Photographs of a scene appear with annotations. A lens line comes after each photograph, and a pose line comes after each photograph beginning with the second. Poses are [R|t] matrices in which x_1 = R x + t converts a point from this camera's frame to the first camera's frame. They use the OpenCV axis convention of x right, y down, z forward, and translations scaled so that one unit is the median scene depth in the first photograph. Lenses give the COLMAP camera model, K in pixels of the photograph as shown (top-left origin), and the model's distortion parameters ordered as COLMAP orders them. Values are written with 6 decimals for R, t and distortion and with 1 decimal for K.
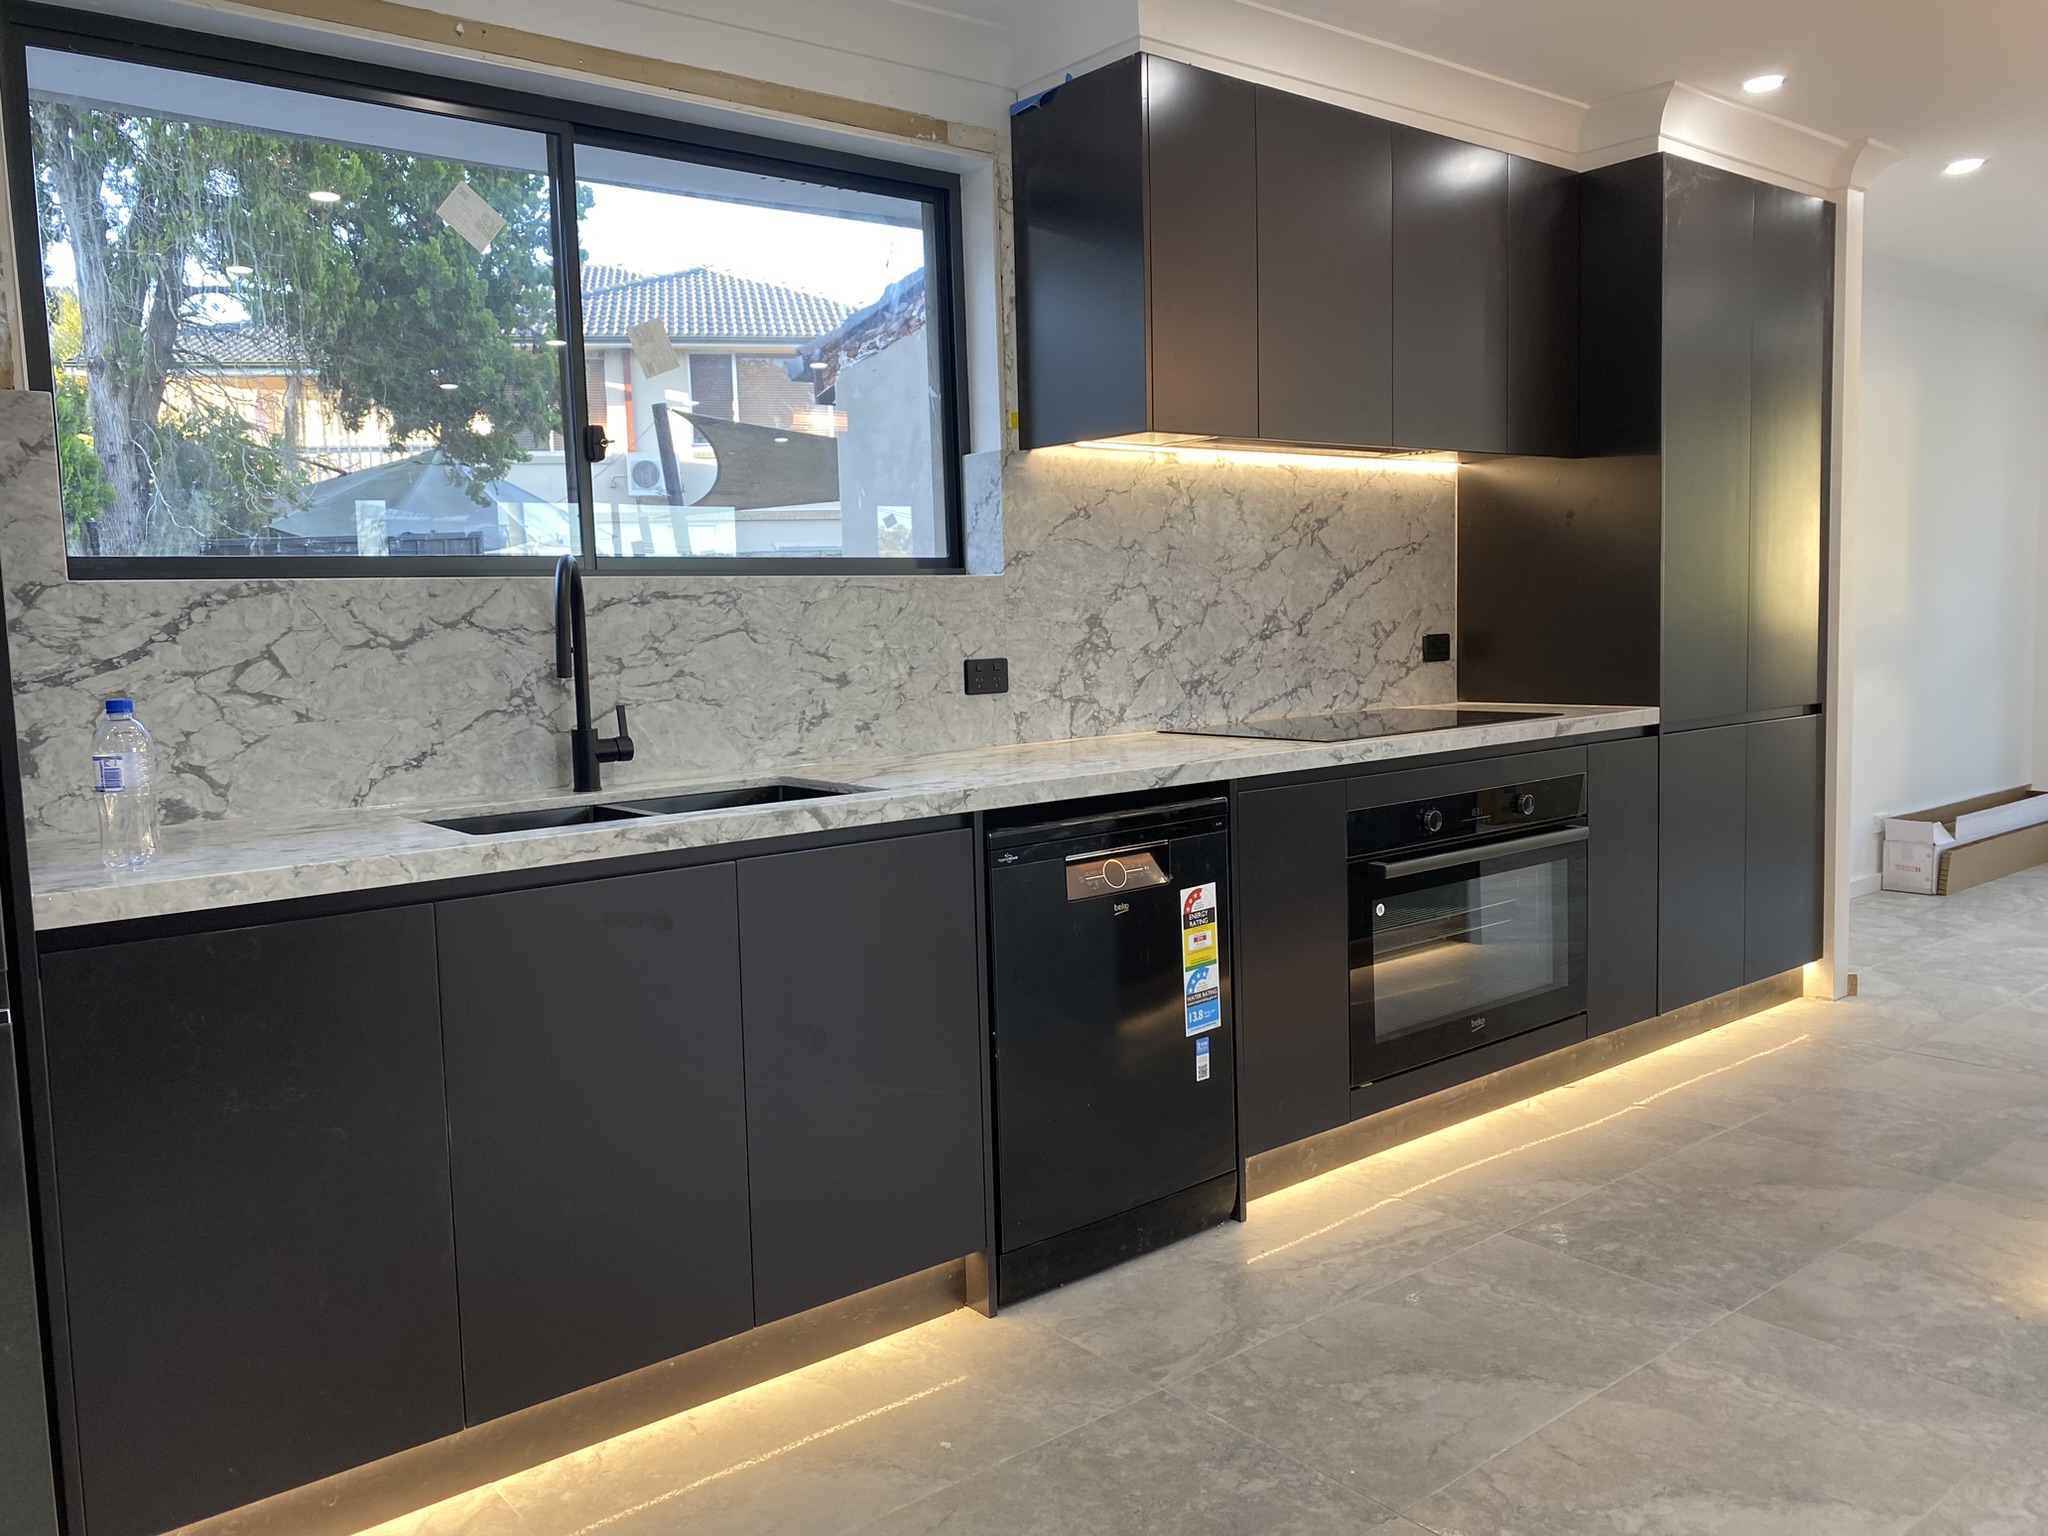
lens RADIAL K [[1548.3, 0, 1022.6], [0, 1548.3, 753.6], [0, 0, 1]] dist [-0.005017, -0.008960]
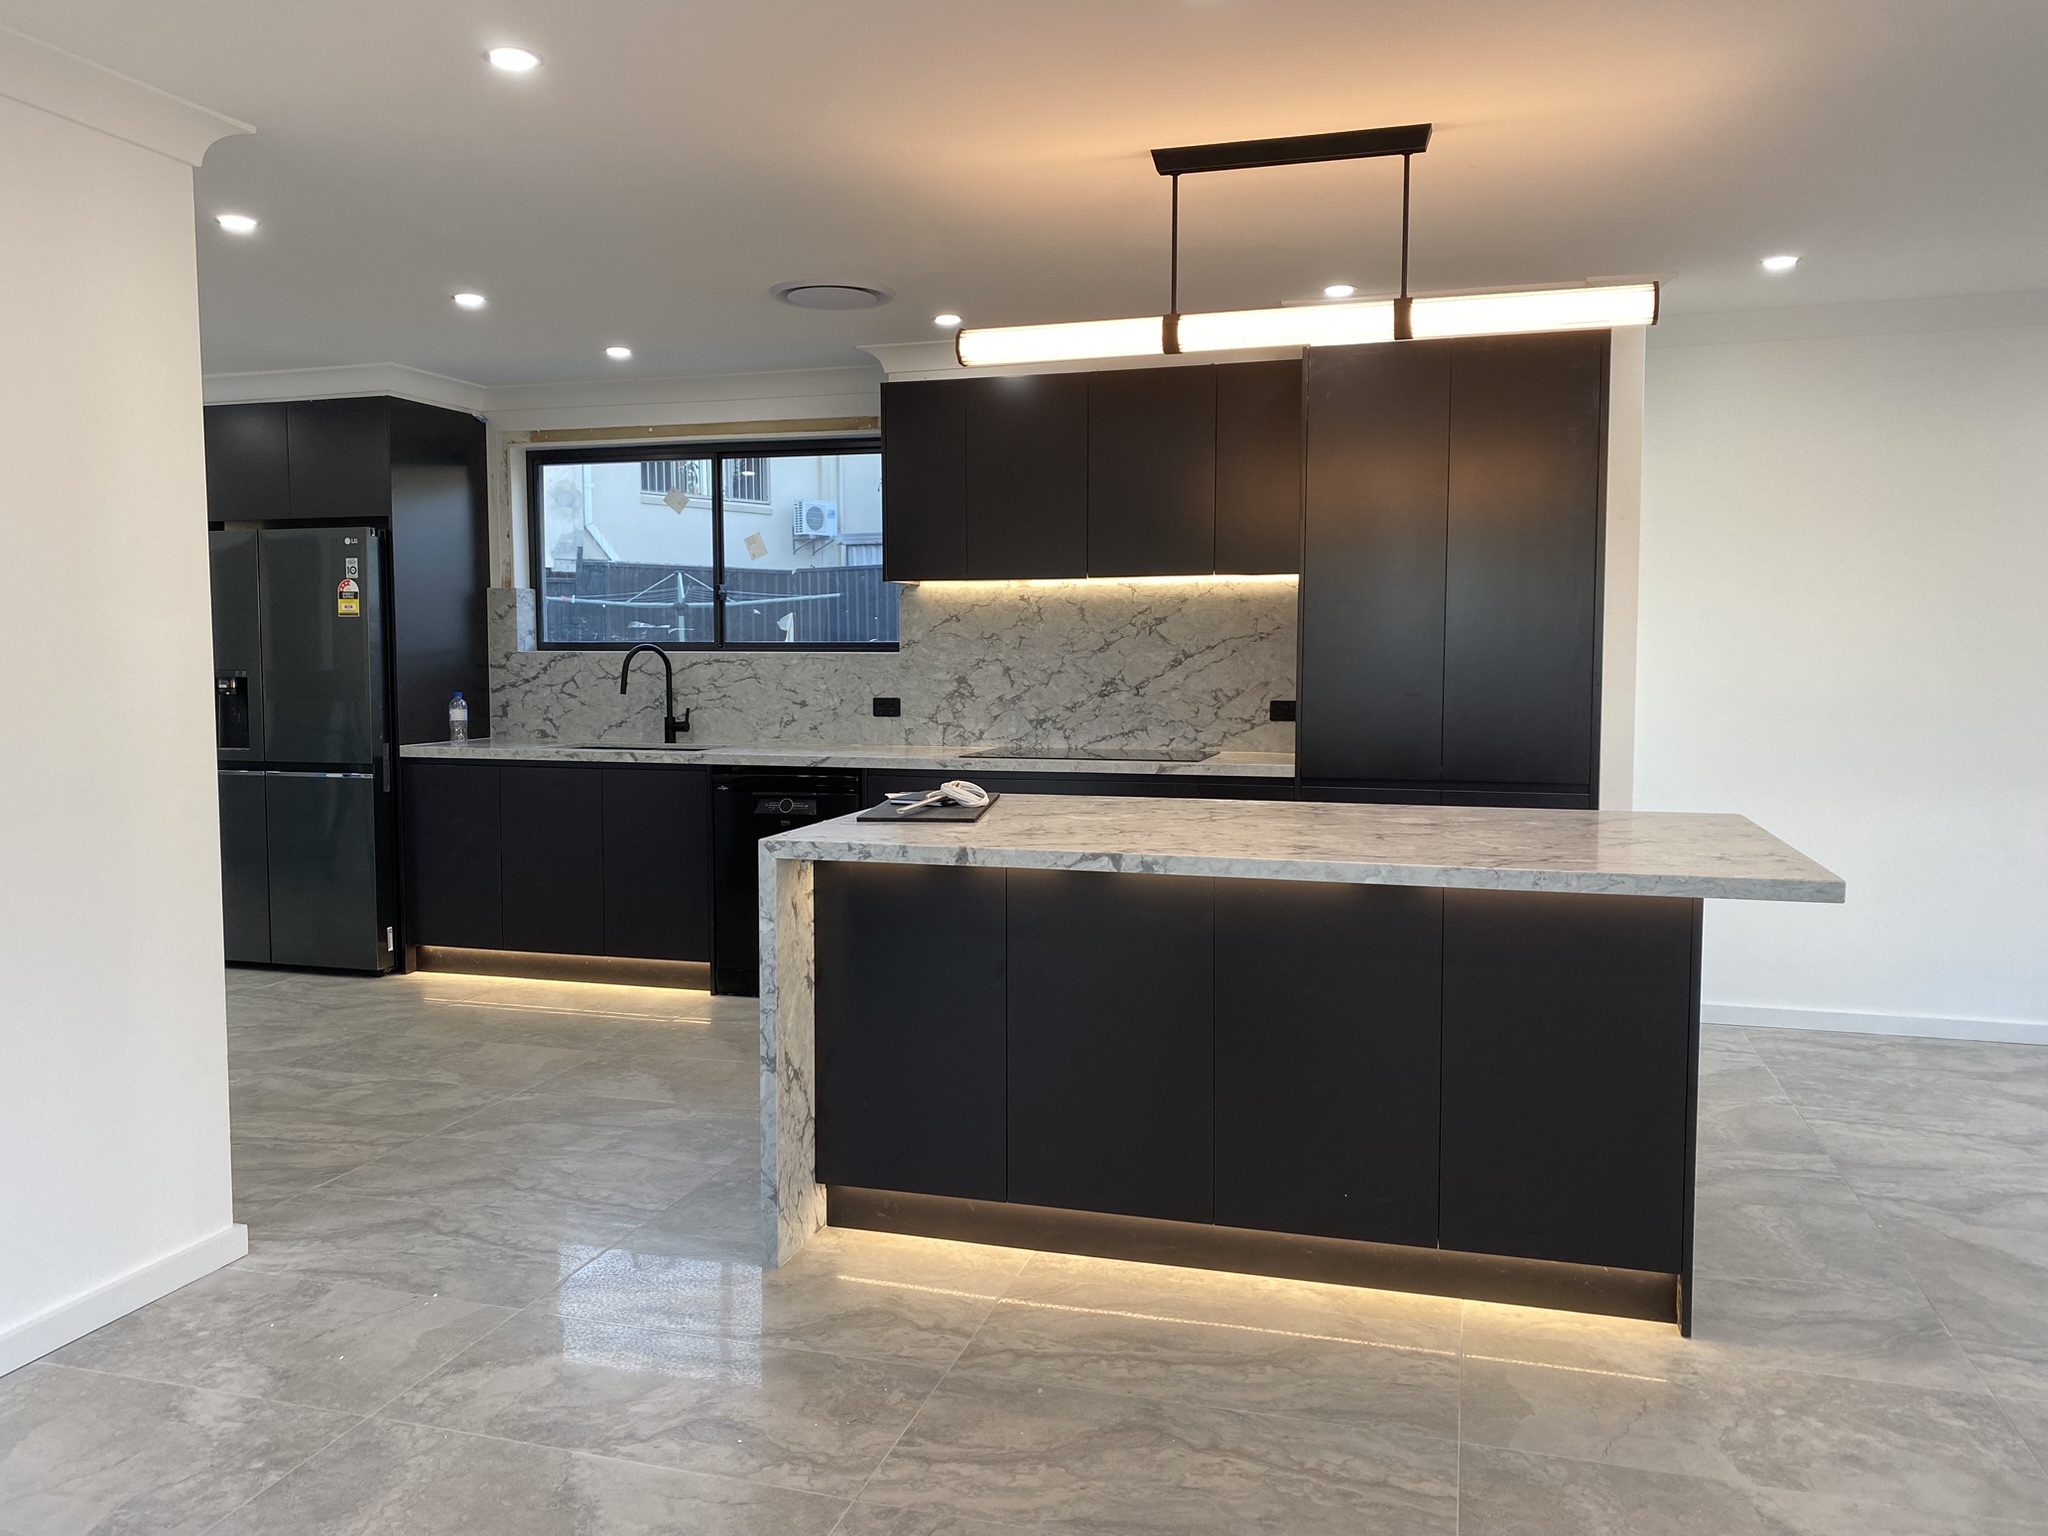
lens RADIAL K [[1548.3, 0, 1023.4], [0, 1548.3, 775.7], [0, 0, 1]] dist [-0.005017, -0.008960]
pose [[0.577213, 0.099411, -0.810520, 1.493155], [-0.089116, 0.994303, 0.058488, -0.085989], [0.811716, 0.038470, 0.582784, 0.046425]]
